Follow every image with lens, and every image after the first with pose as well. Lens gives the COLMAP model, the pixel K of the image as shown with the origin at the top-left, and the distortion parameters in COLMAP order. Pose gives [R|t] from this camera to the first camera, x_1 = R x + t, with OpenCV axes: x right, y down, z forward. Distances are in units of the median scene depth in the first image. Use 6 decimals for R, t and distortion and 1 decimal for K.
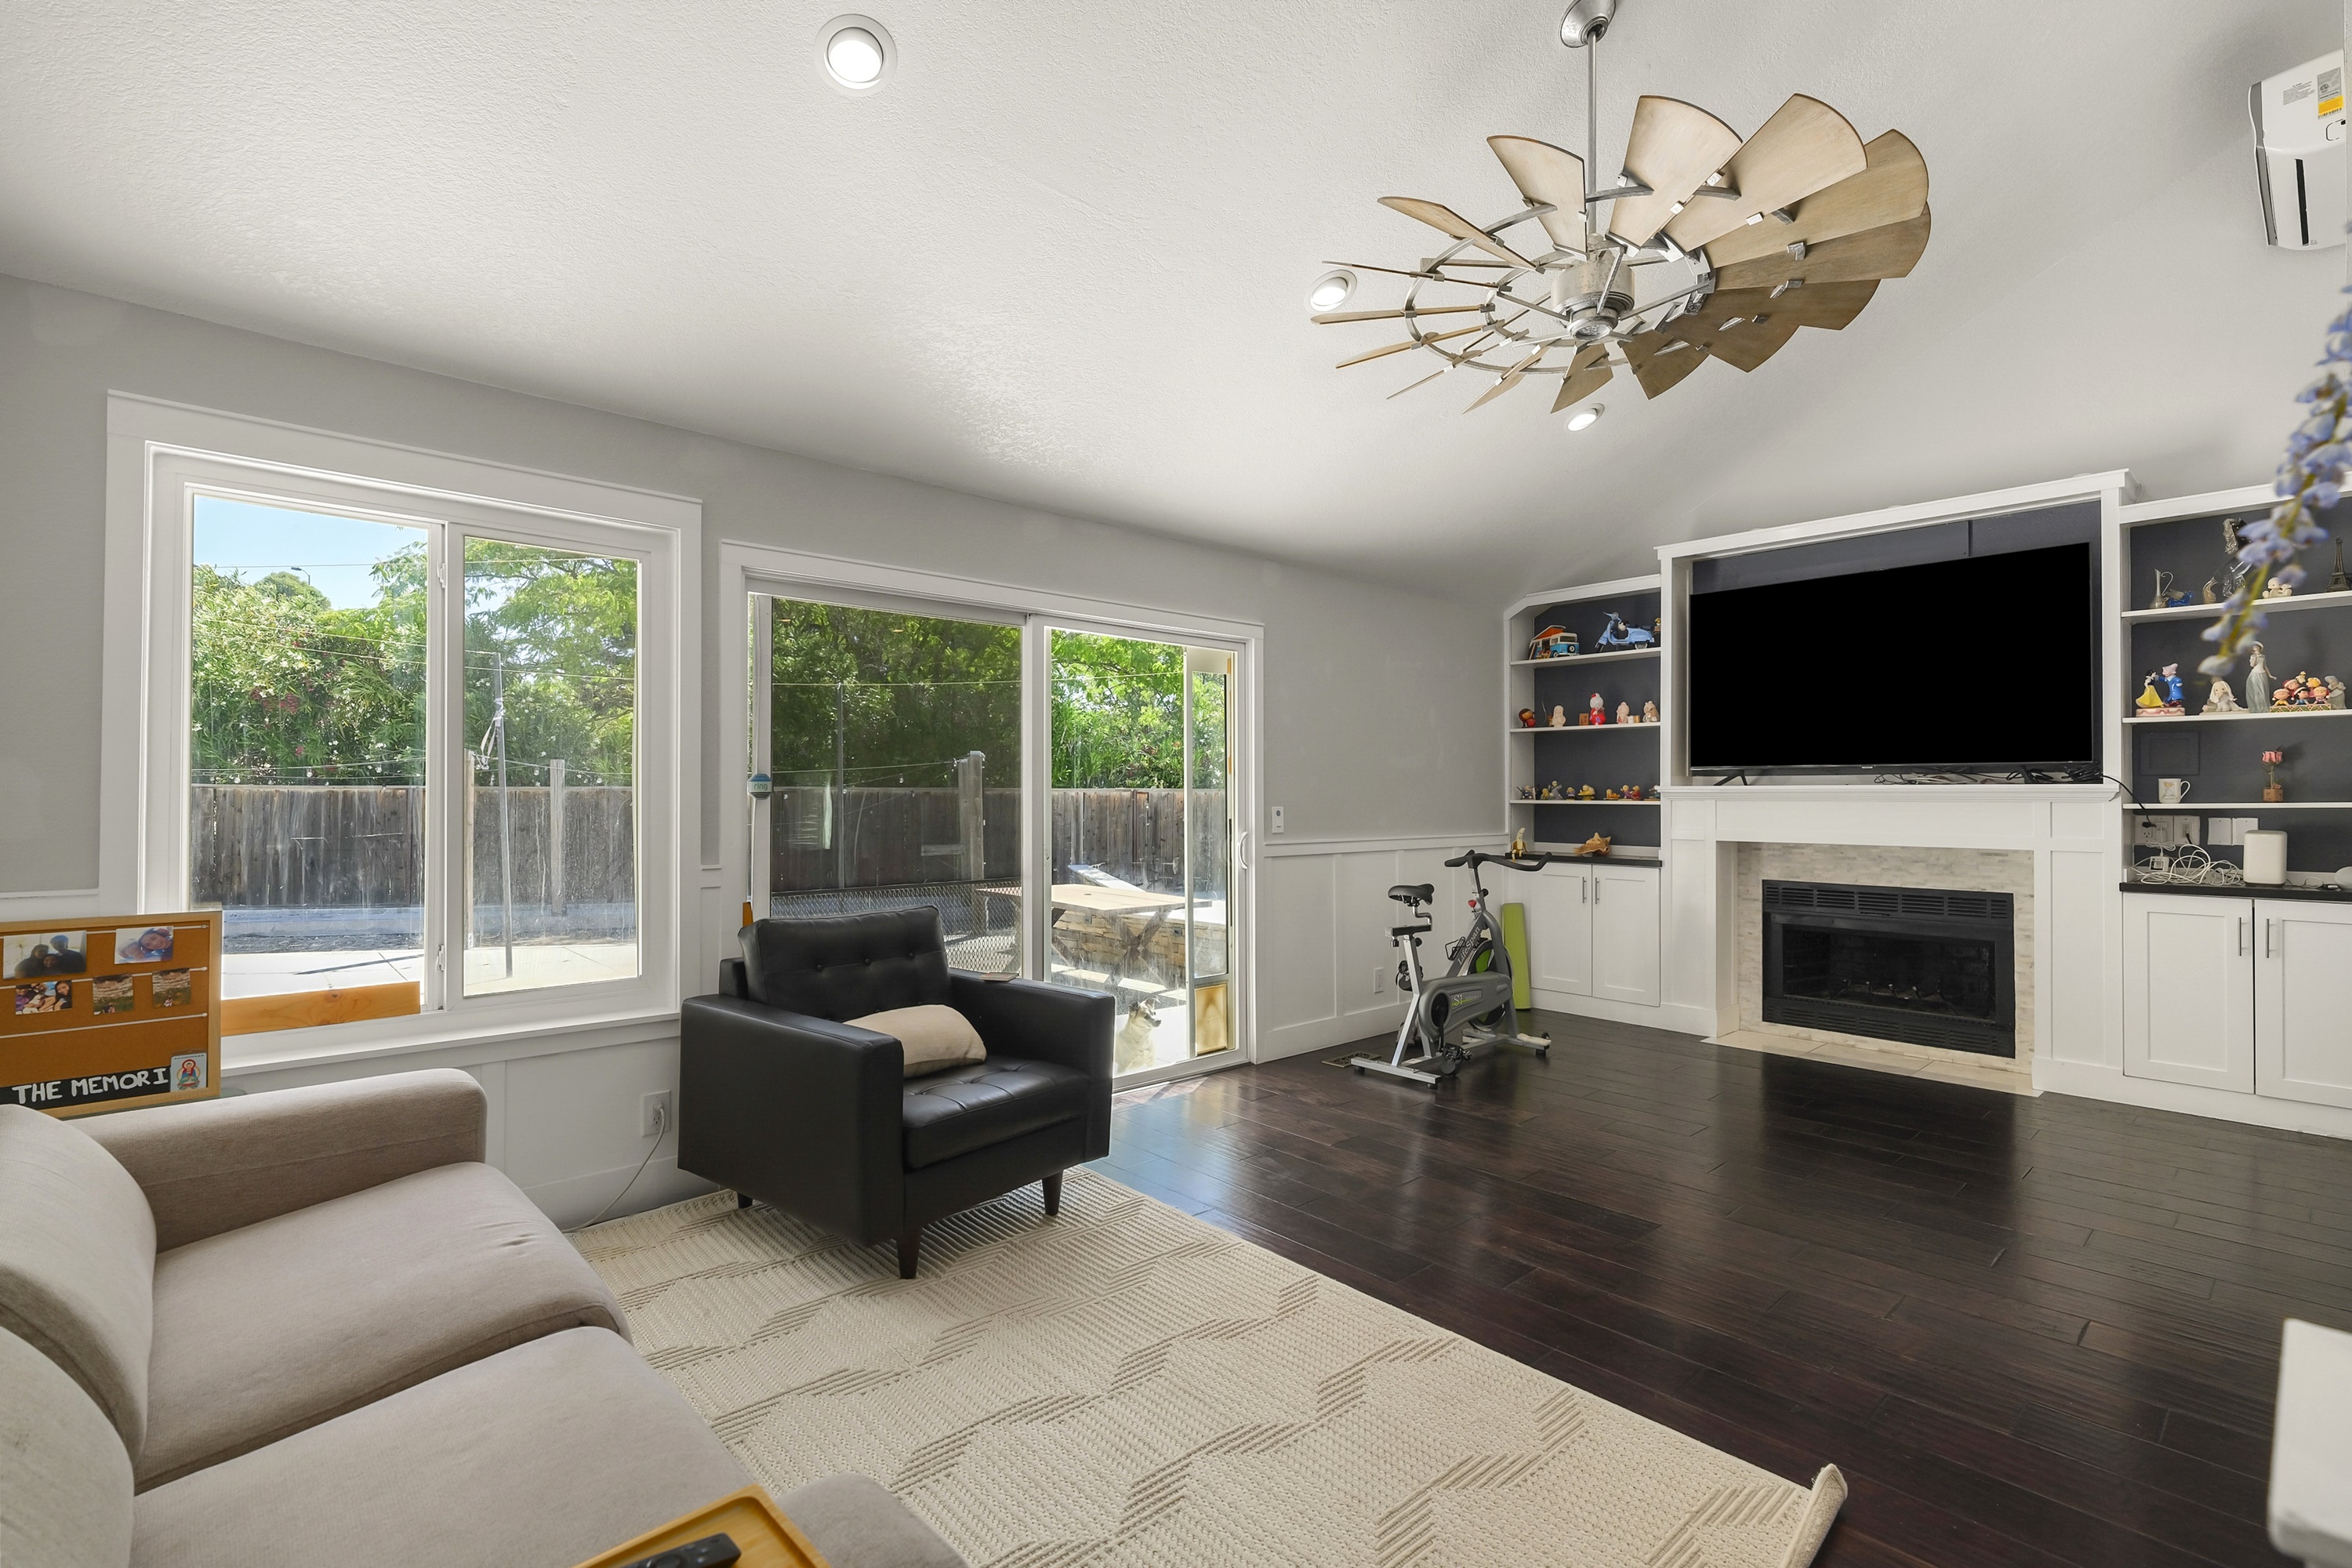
lens RADIAL K [[1046.6, 0, 1176.0], [0, 1046.6, 784.0], [0, 0, 1]] dist [-0.001777, -0.000149]
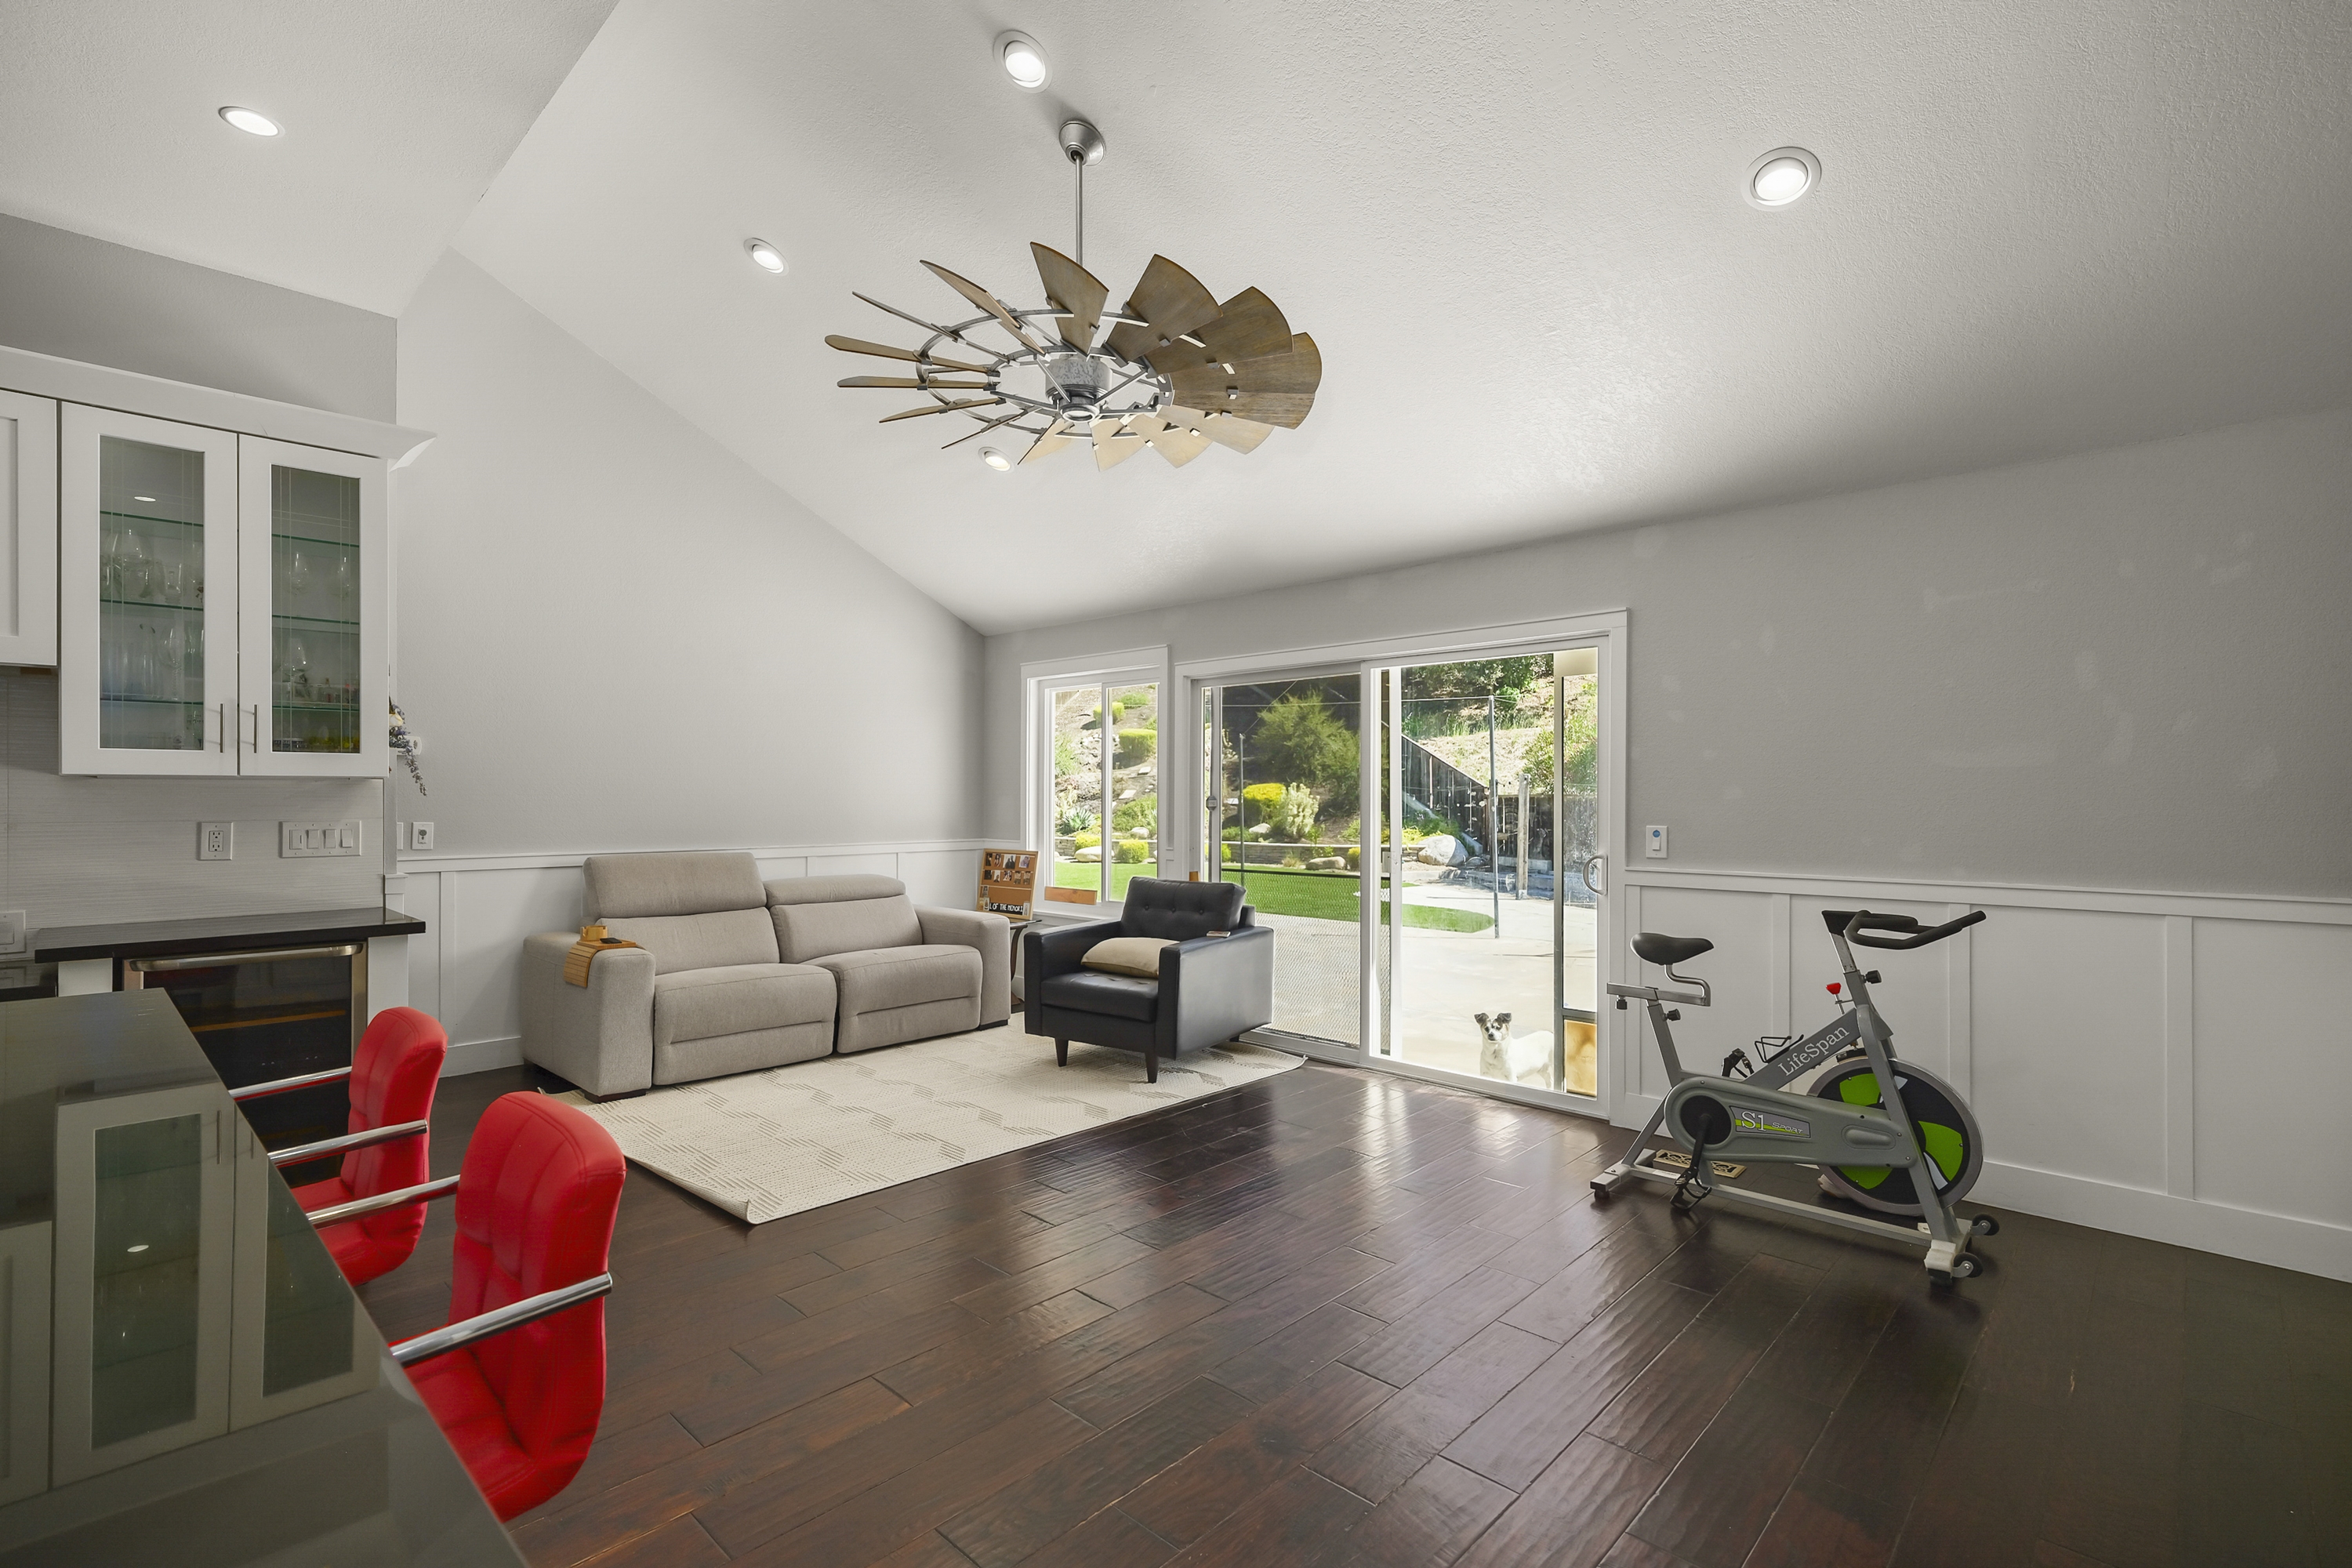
lens RADIAL K [[1080.2, 0, 1217.1], [0, 1080.2, 790.9], [0, 0, 1]] dist [0.000117, 0.000108]
pose [[0.091563, -0.007562, -0.995771, 1.393964], [0.011443, 0.999913, -0.006541, -0.005635], [0.995734, -0.010796, 0.091642, 0.901836]]
